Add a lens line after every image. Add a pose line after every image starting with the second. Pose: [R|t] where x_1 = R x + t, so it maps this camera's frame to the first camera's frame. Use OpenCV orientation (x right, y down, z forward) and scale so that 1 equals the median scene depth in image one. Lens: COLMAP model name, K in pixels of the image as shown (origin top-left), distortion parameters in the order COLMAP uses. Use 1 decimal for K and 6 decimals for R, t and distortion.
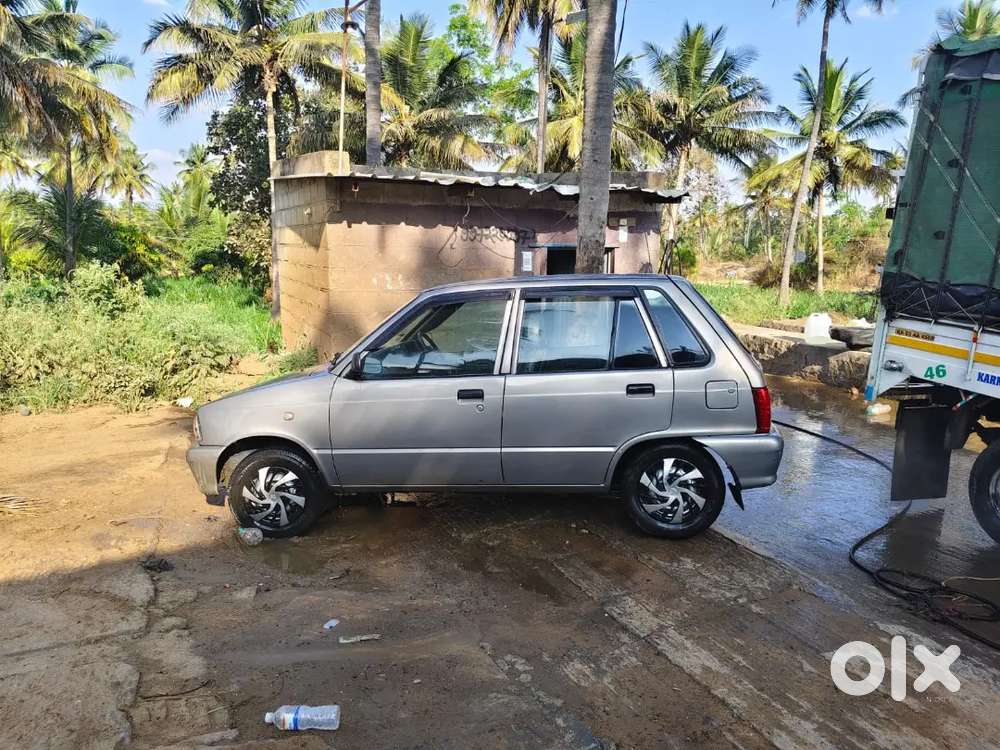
lens RADIAL K [[747.3, 0, 500.0], [0, 747.3, 375.0], [0, 0, 1]] dist [0.052847, -0.095985]
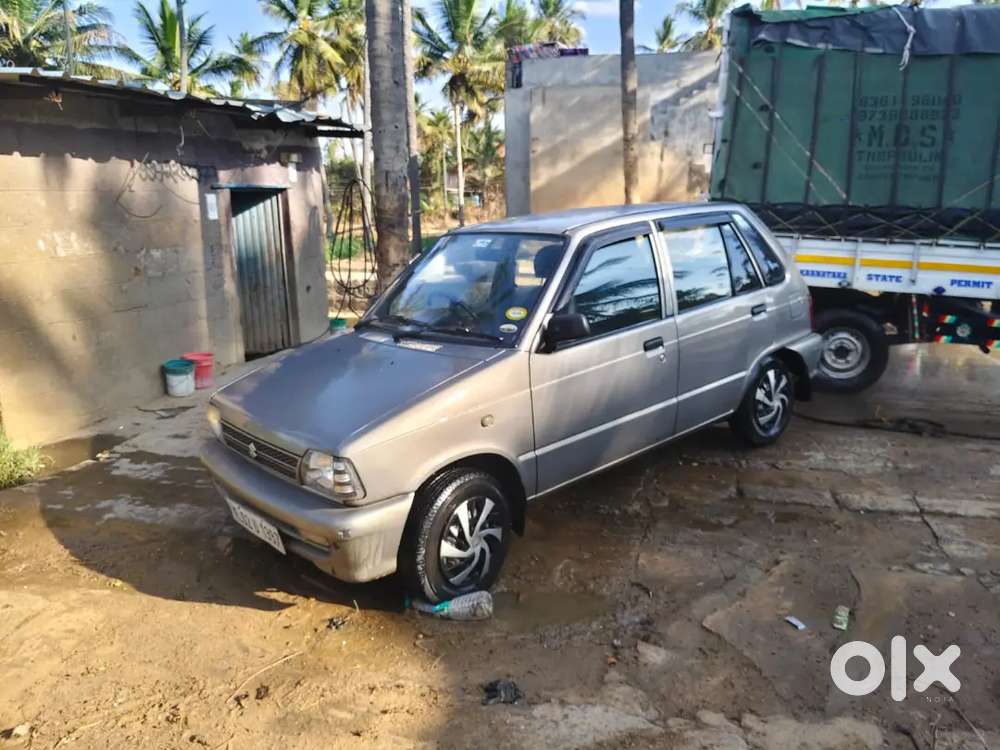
lens RADIAL K [[762.5, 0, 503.6], [0, 762.5, 353.3], [0, 0, 1]] dist [0.039548, -0.090627]
pose [[0.665662, -0.172713, 0.725992, -0.379769], [0.147803, 0.984090, 0.098594, -0.036044], [-0.731470, 0.041673, 0.680599, 0.248190]]
